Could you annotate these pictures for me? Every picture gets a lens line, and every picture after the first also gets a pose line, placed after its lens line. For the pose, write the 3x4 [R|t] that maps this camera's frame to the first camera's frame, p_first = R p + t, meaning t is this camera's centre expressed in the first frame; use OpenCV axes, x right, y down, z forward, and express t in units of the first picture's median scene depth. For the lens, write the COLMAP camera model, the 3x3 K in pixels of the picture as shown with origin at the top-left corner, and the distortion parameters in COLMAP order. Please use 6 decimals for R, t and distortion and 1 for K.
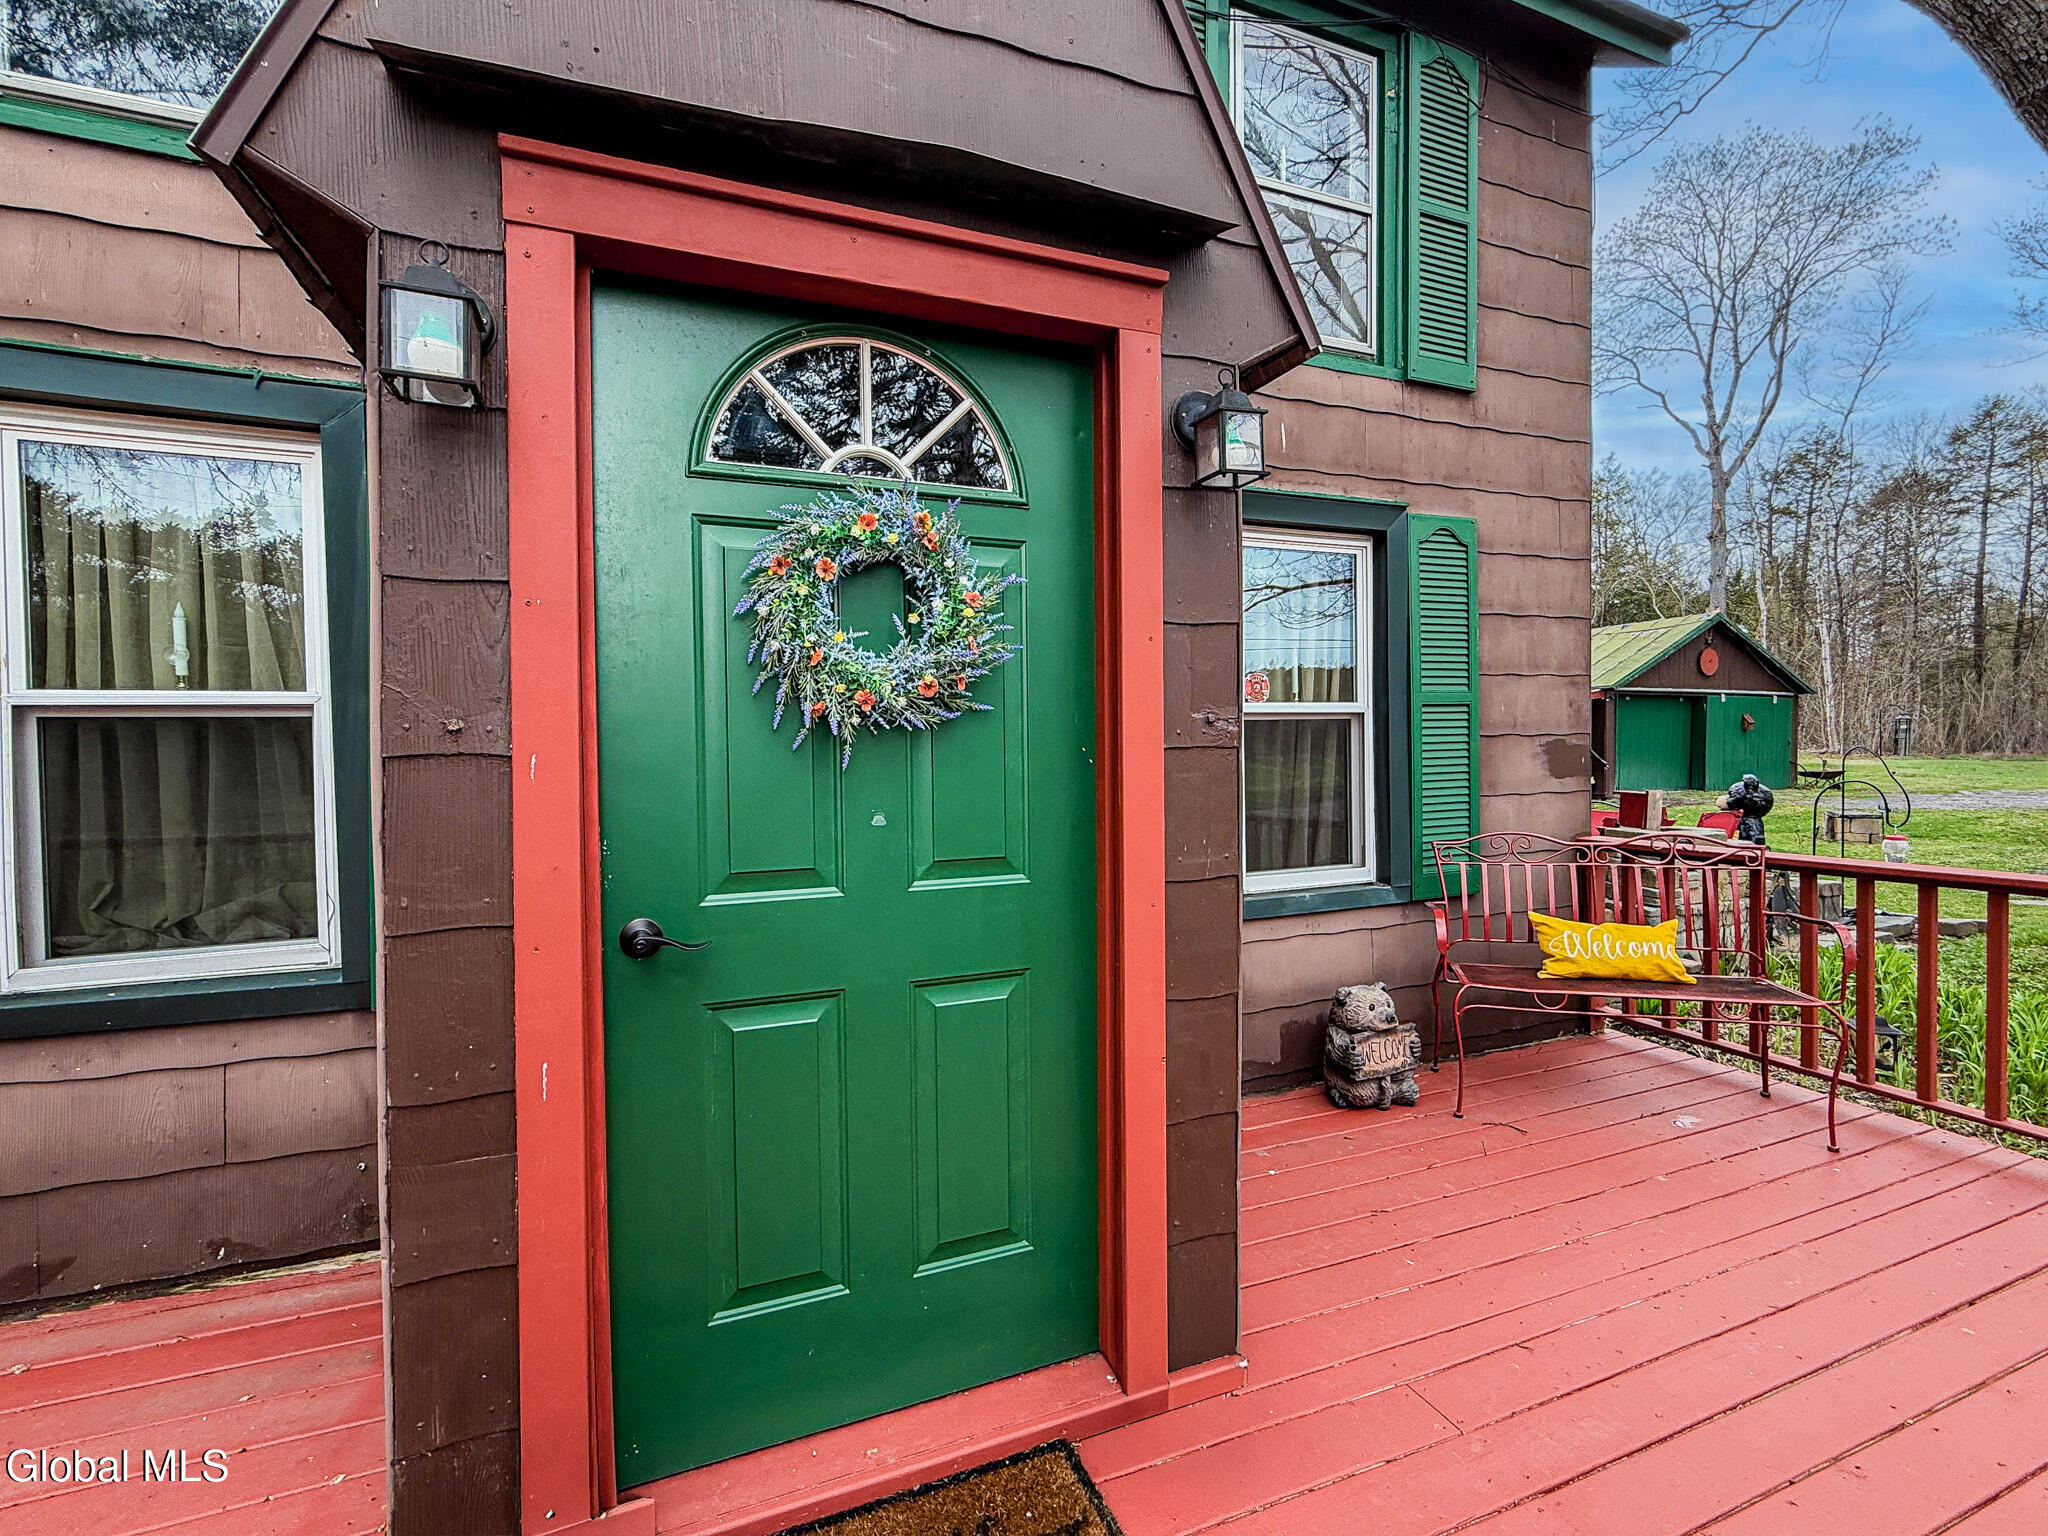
lens RADIAL K [[908.2, 0, 1024.0], [0, 908.2, 768.0], [0, 0, 1]] dist [-0.000634, -0.000085]
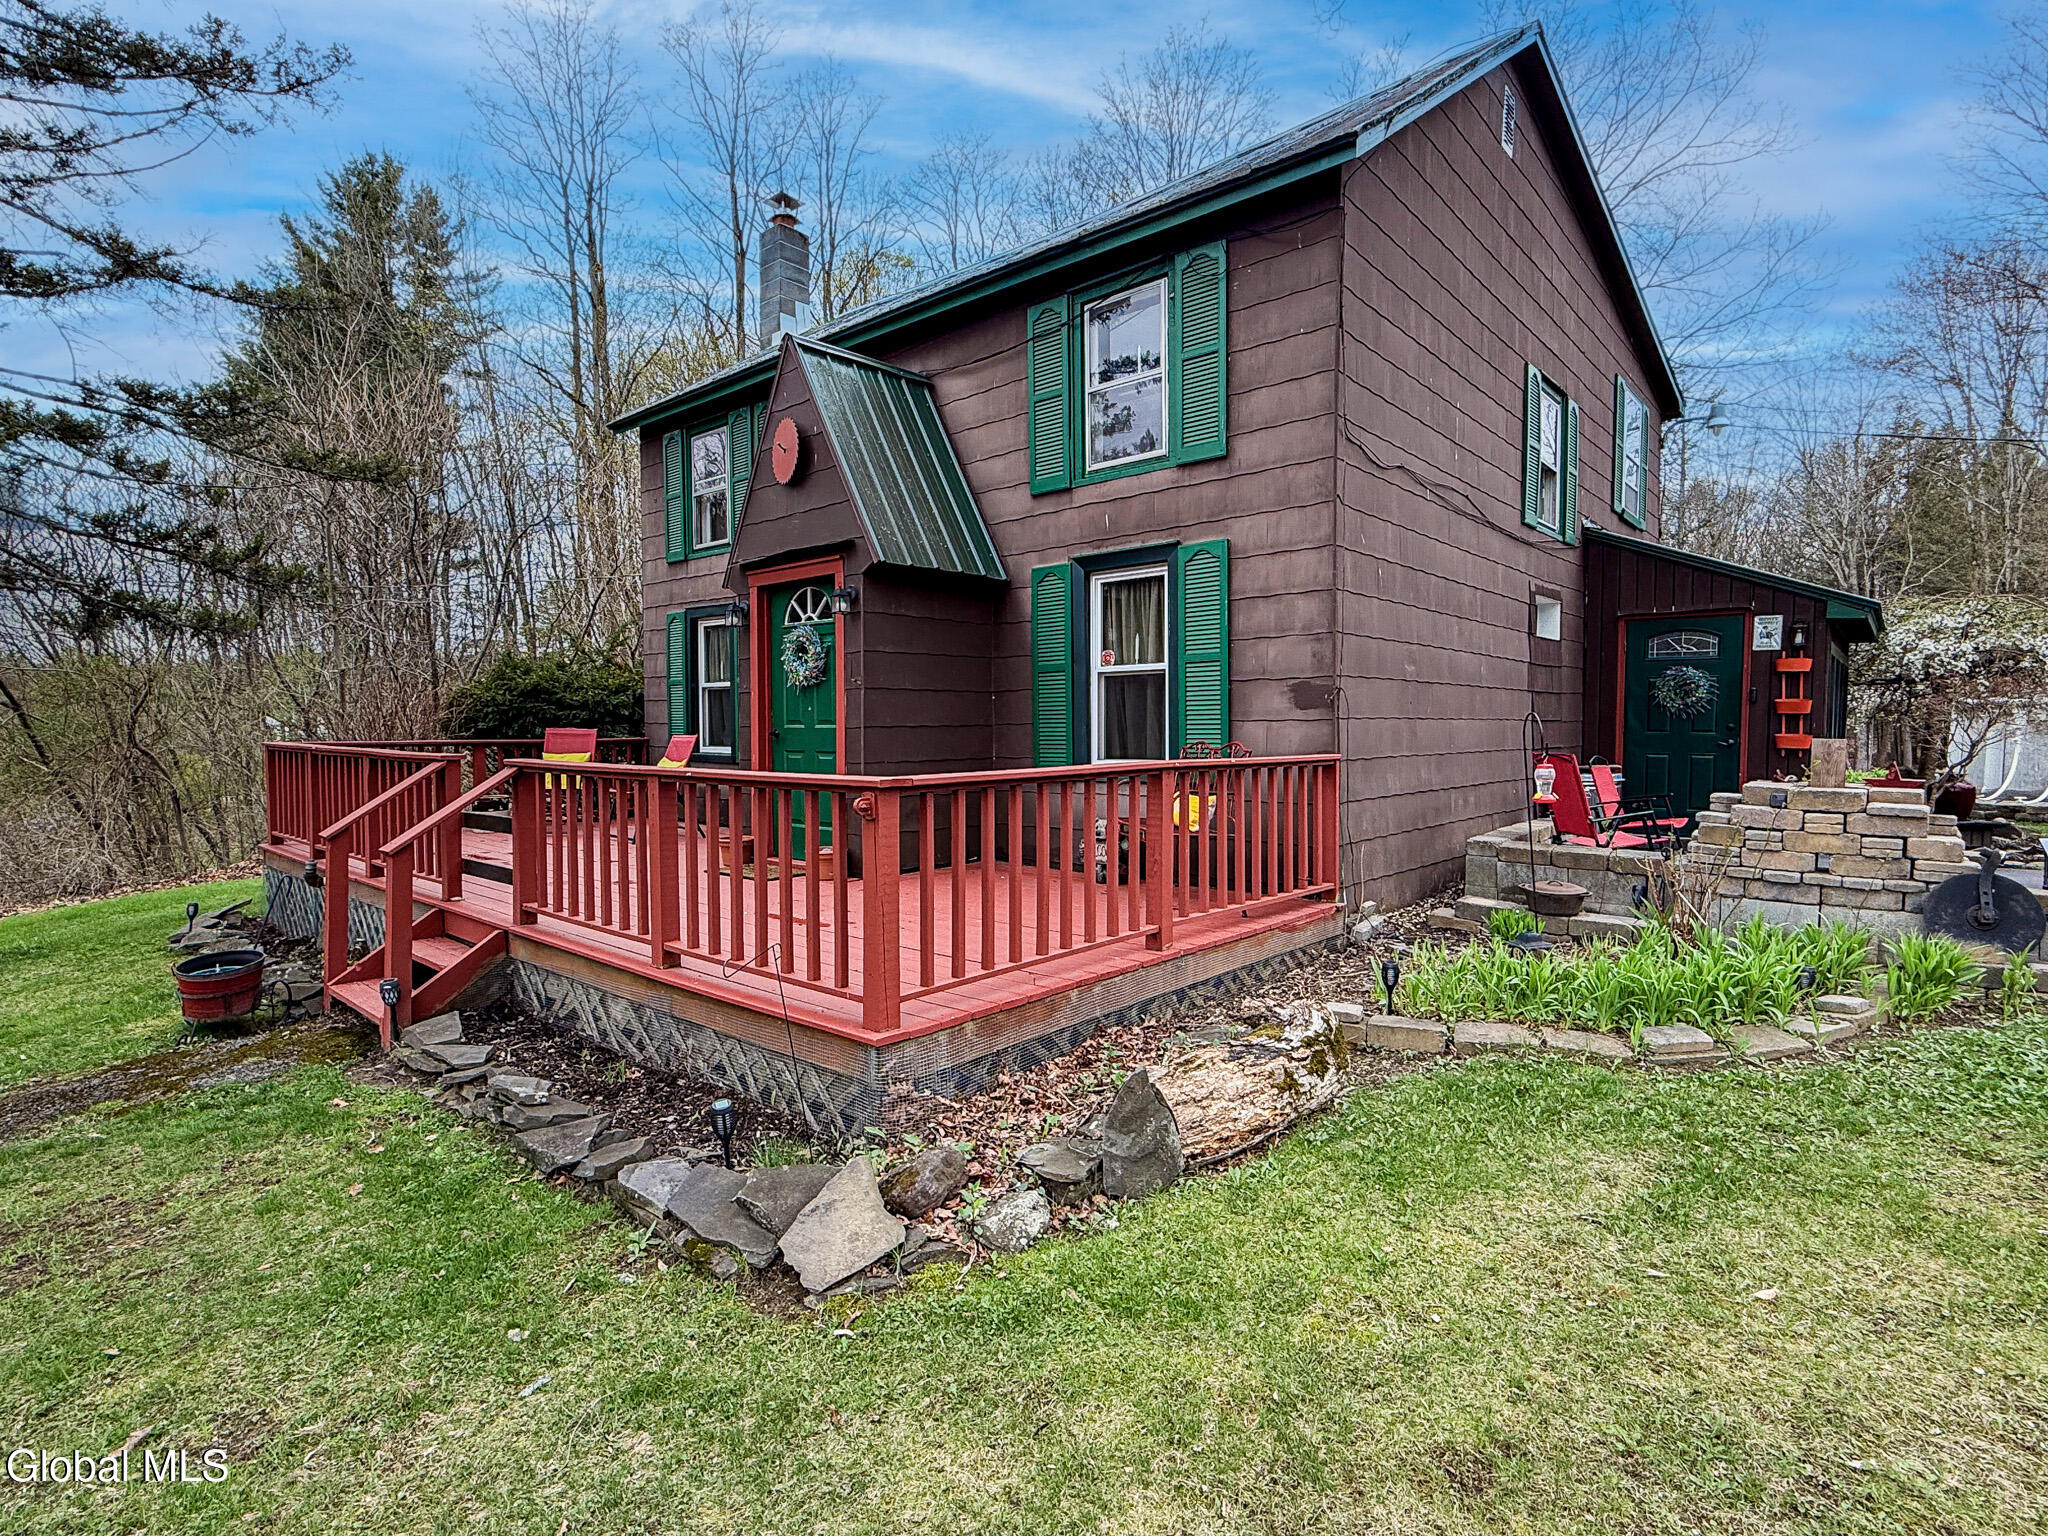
lens RADIAL K [[1018.8, 0, 1024.0], [0, 1018.8, 768.0], [0, 0, 1]] dist [-0.002015, -0.000200]
pose [[0.447866, 0.045760, -0.892929, 1.941042], [-0.028787, 0.998910, 0.036752, 0.059484], [0.893637, 0.009245, 0.448695, -0.073677]]
